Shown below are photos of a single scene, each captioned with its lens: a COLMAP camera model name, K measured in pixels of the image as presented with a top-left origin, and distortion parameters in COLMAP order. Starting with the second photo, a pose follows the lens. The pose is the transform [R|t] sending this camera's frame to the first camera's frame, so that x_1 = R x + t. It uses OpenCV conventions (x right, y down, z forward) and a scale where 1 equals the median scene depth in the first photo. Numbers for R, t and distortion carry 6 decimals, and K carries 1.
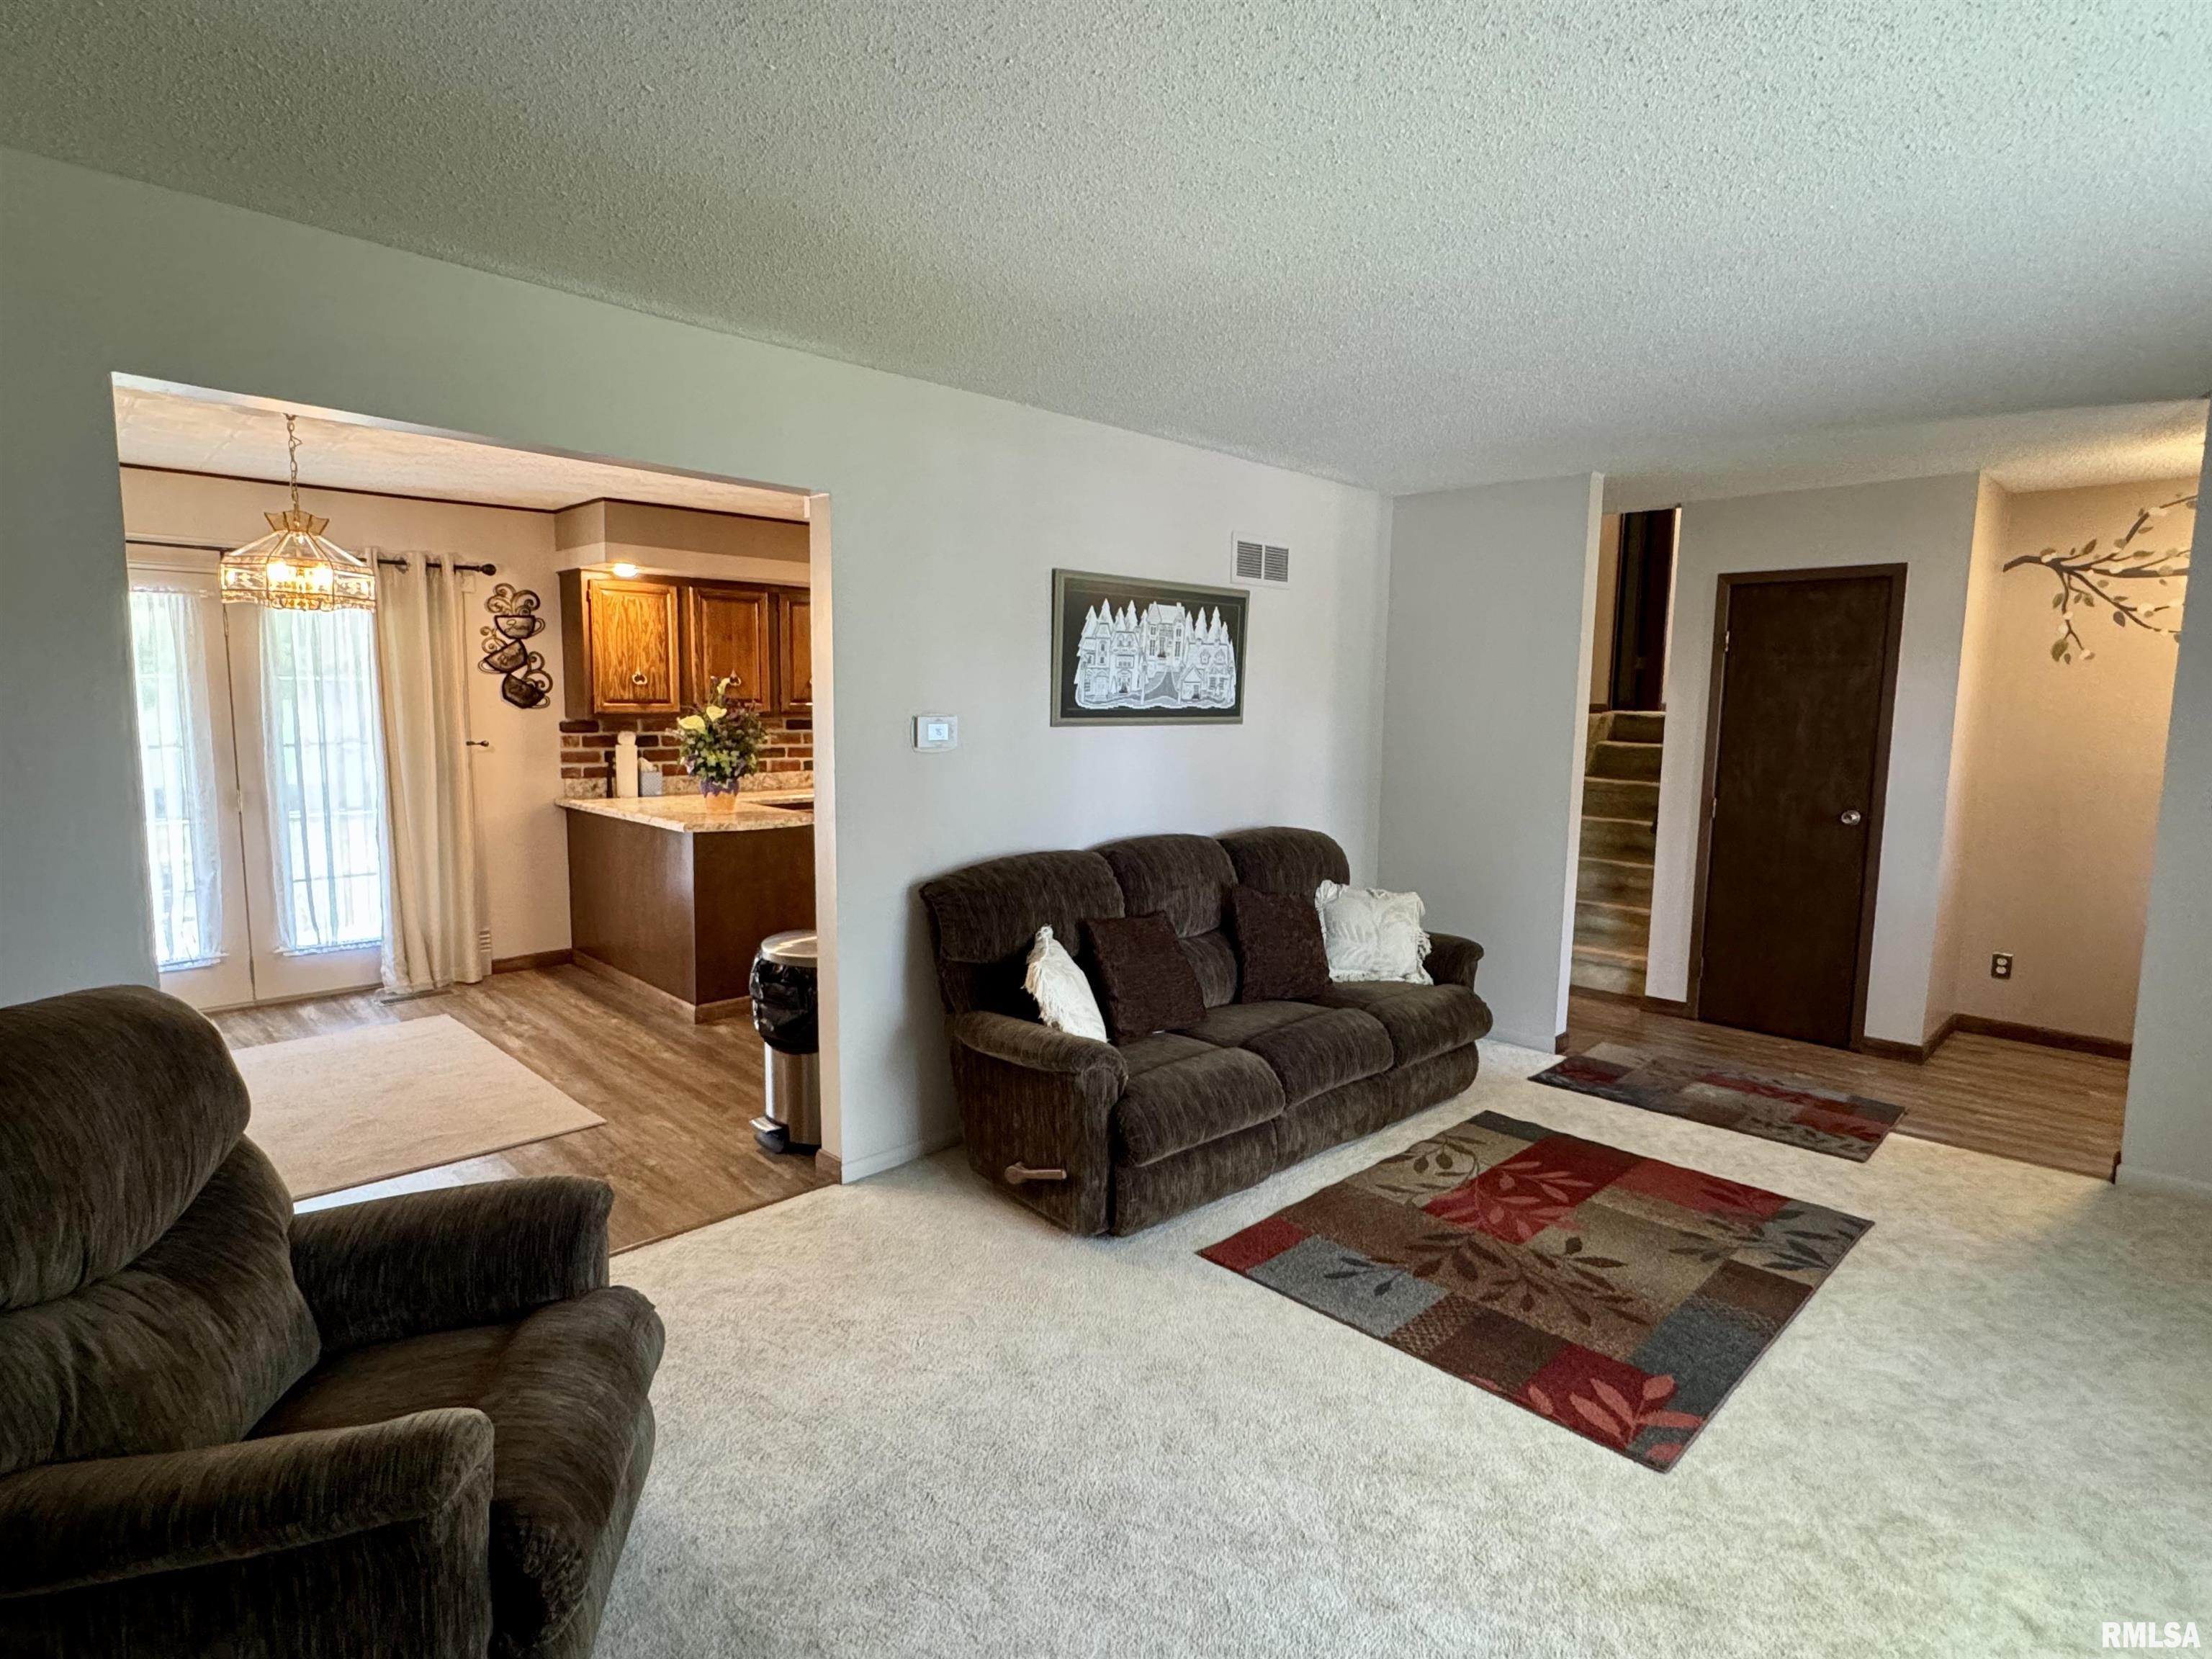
lens RADIAL K [[1146.2, 0, 1098.6], [0, 1146.2, 830.0], [0, 0, 1]] dist [0.000120, -0.001038]
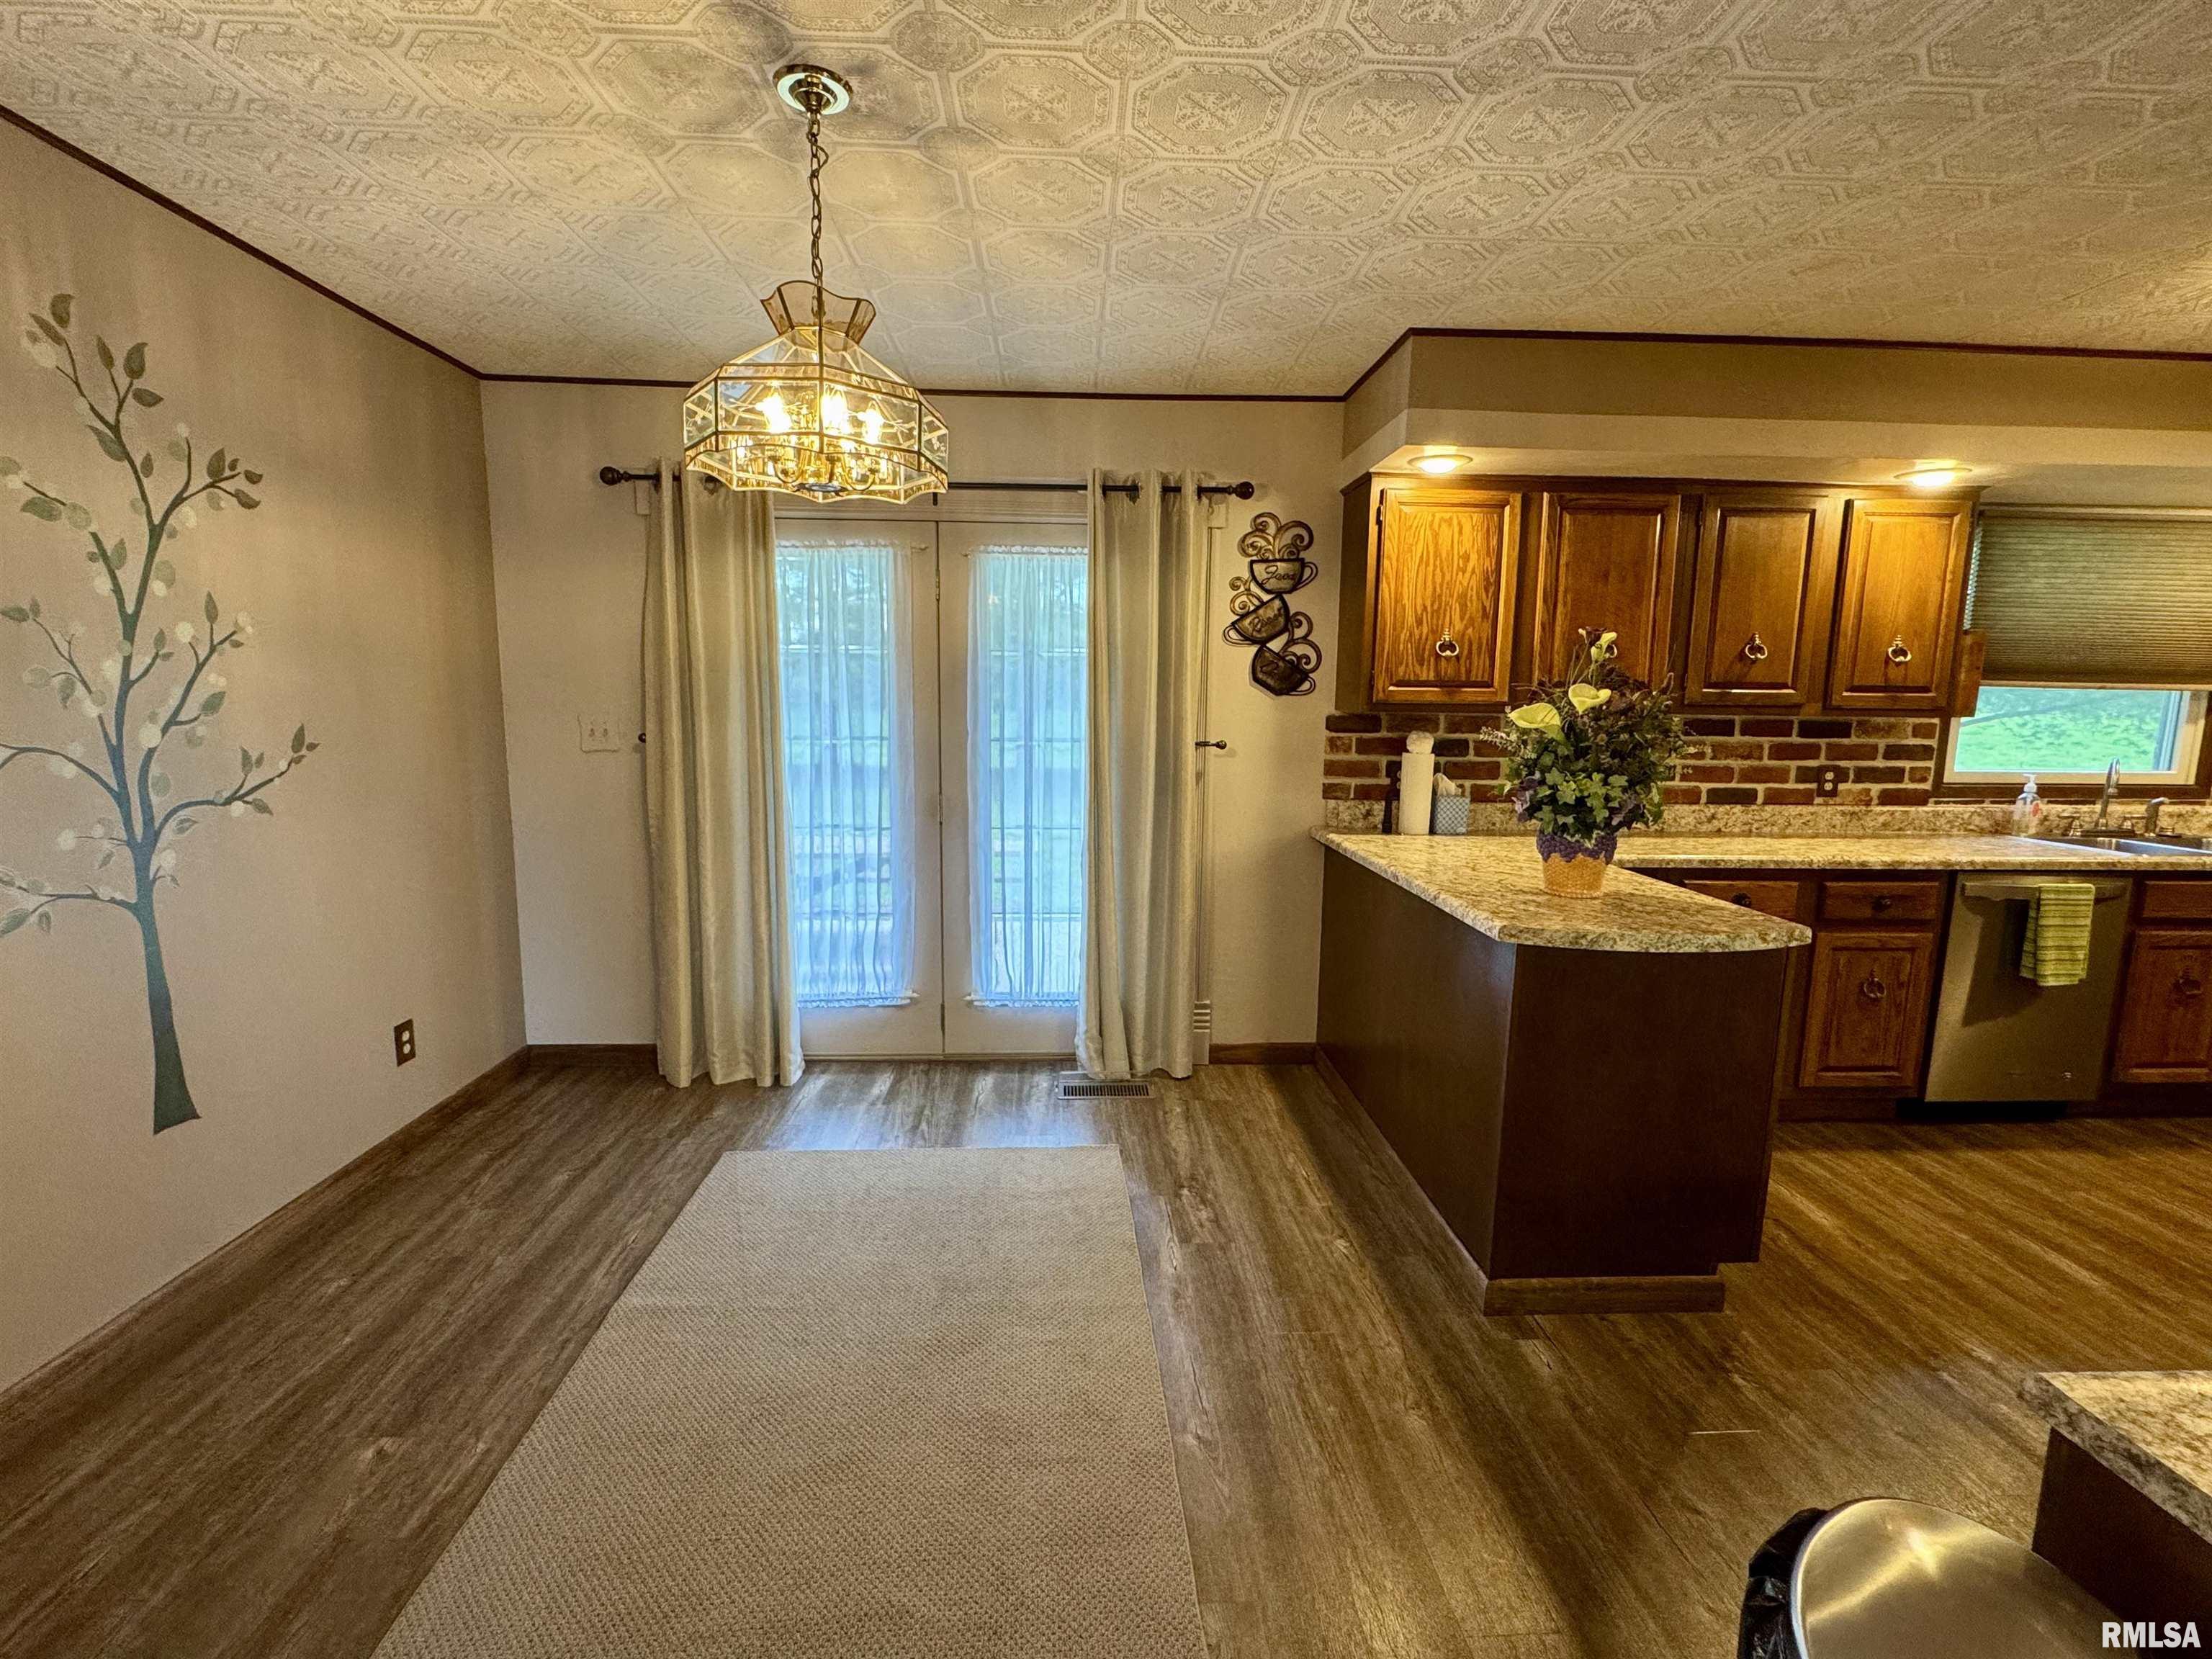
lens RADIAL K [[991.1, 0, 1101.6], [0, 991.1, 830.0], [0, 0, 1]] dist [-0.002712, 0.000004]
pose [[0.748450, 0.086125, -0.657575, -0.182534], [-0.079903, 0.996019, 0.039507, -0.040465], [0.658360, 0.022973, 0.752353, 0.483752]]
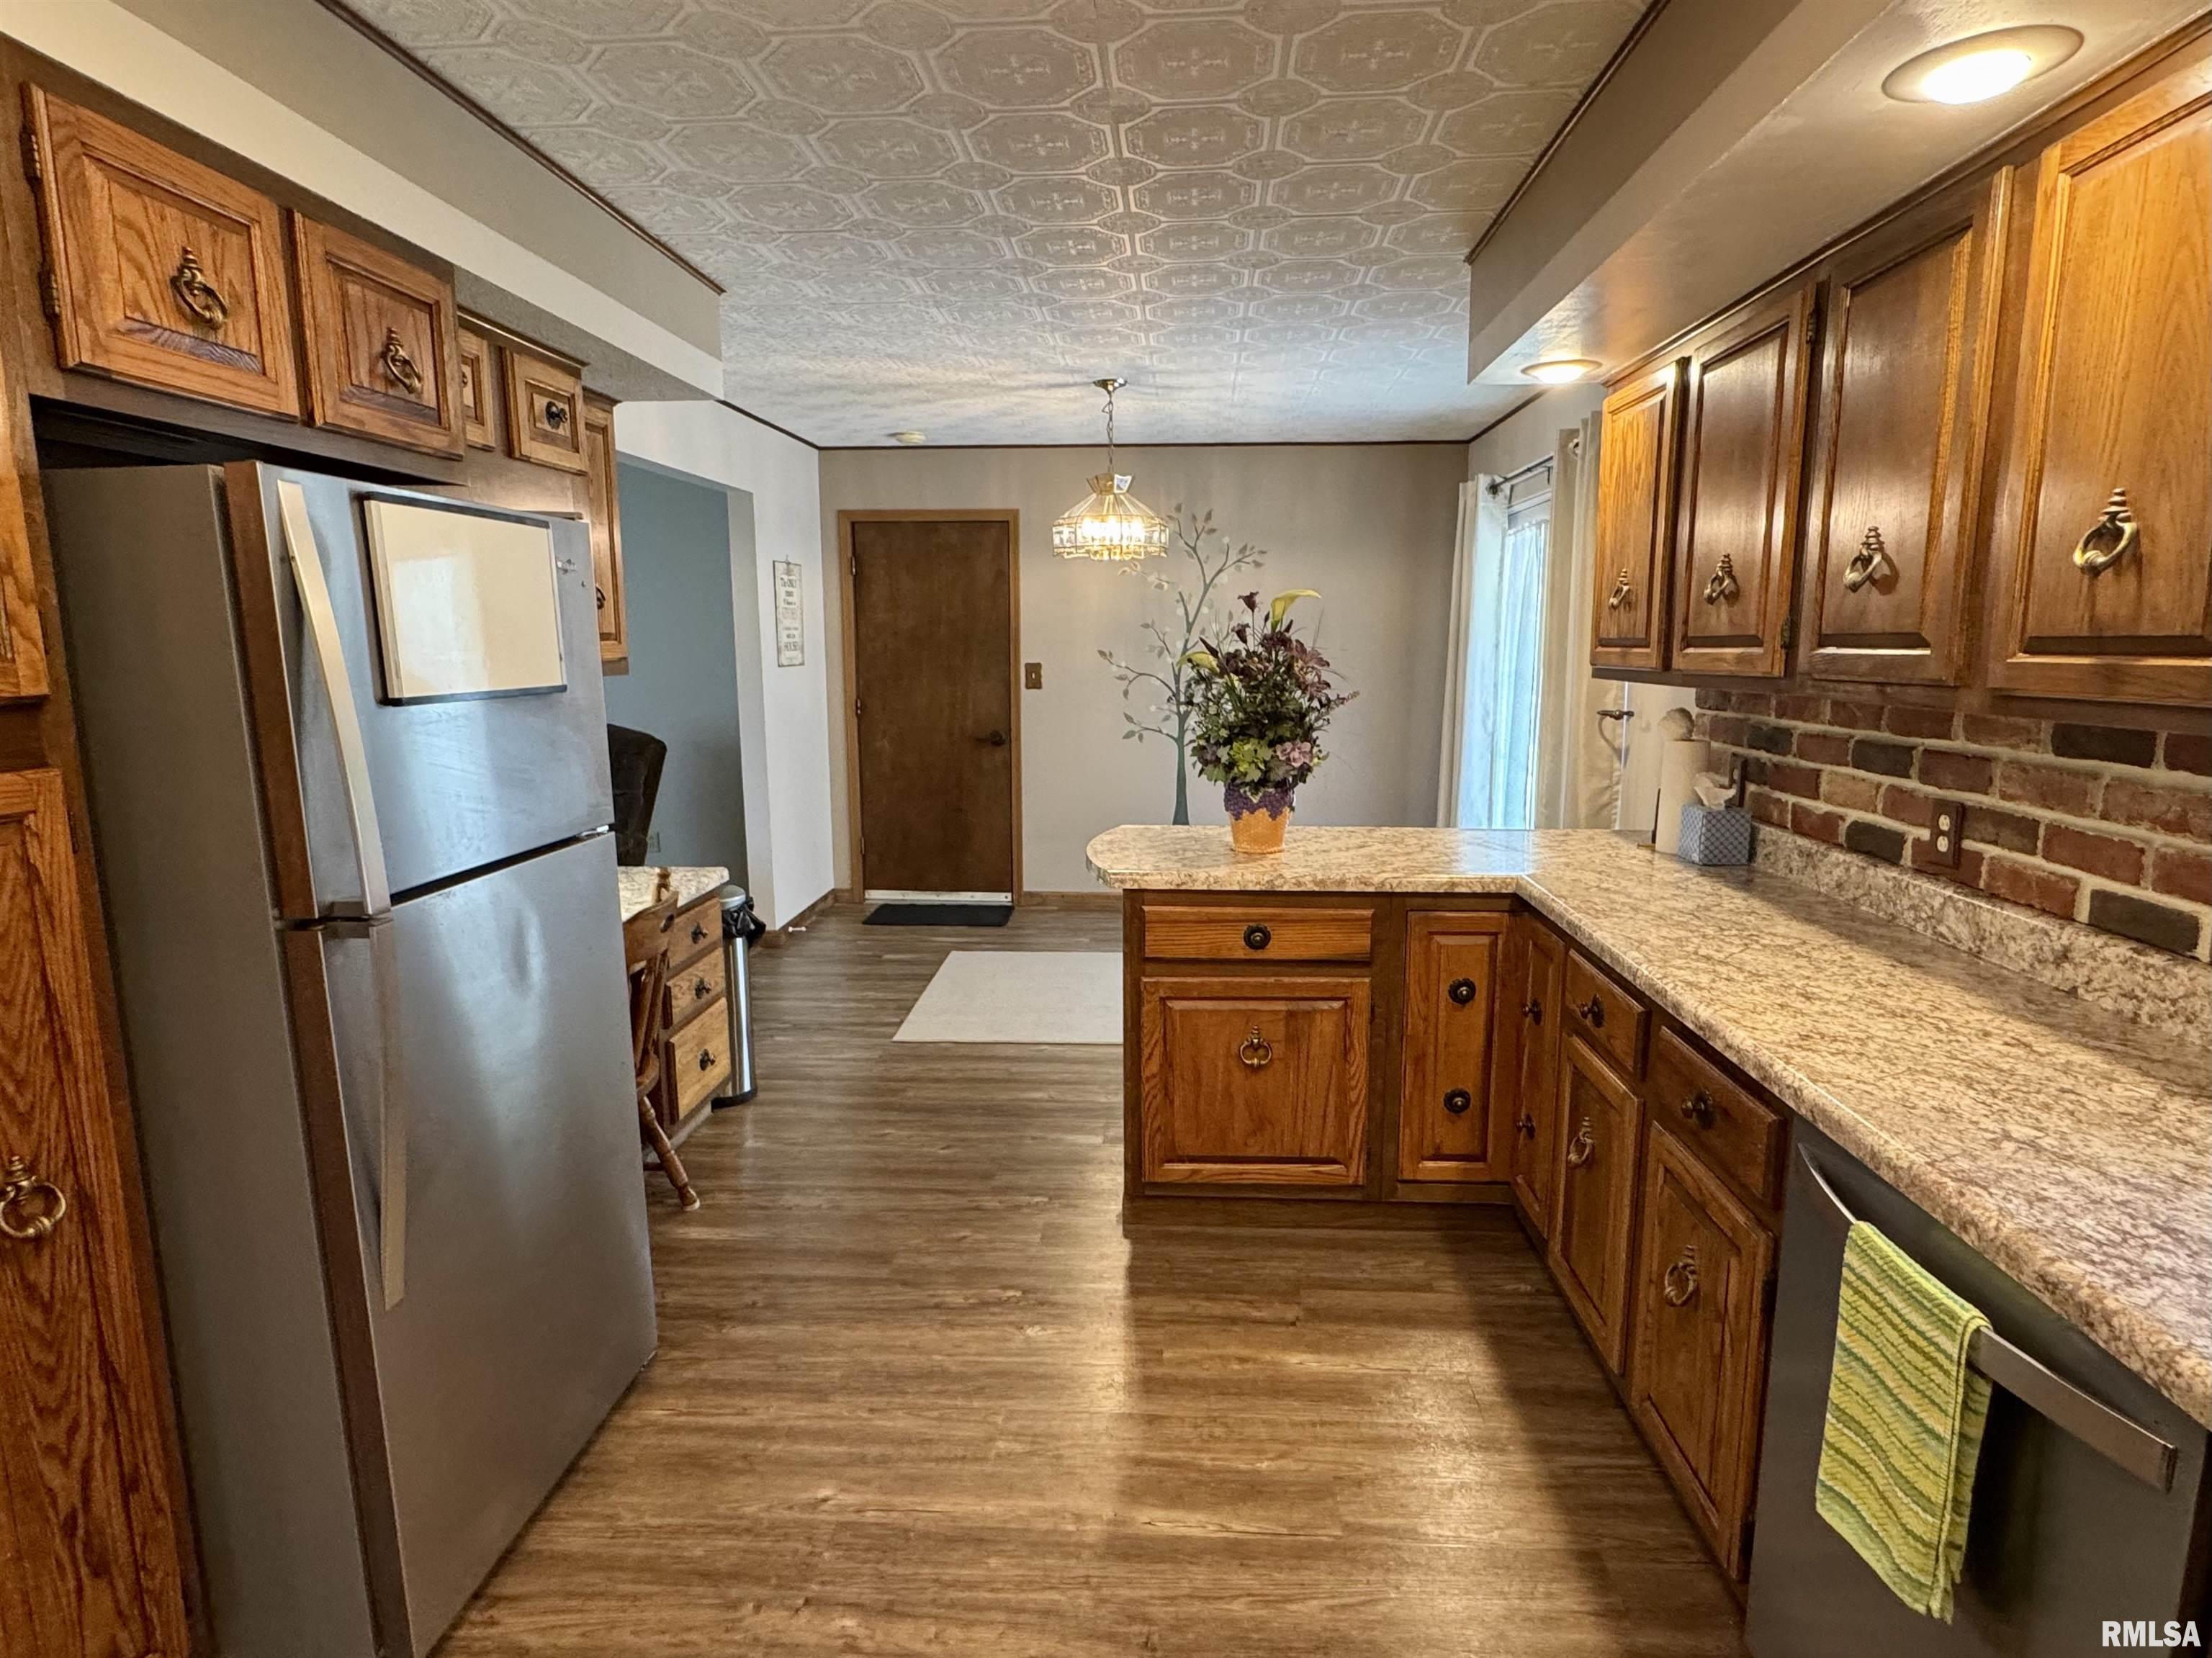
lens RADIAL K [[1174.7, 0, 1106.0], [0, 1174.7, 829.0], [0, 0, 1]] dist [-0.000622, -0.000432]
pose [[-0.743006, 0.094455, -0.662586, 0.078671], [-0.087807, 0.967677, 0.236412, -0.135978], [0.663499, 0.233836, -0.710696, 1.240451]]
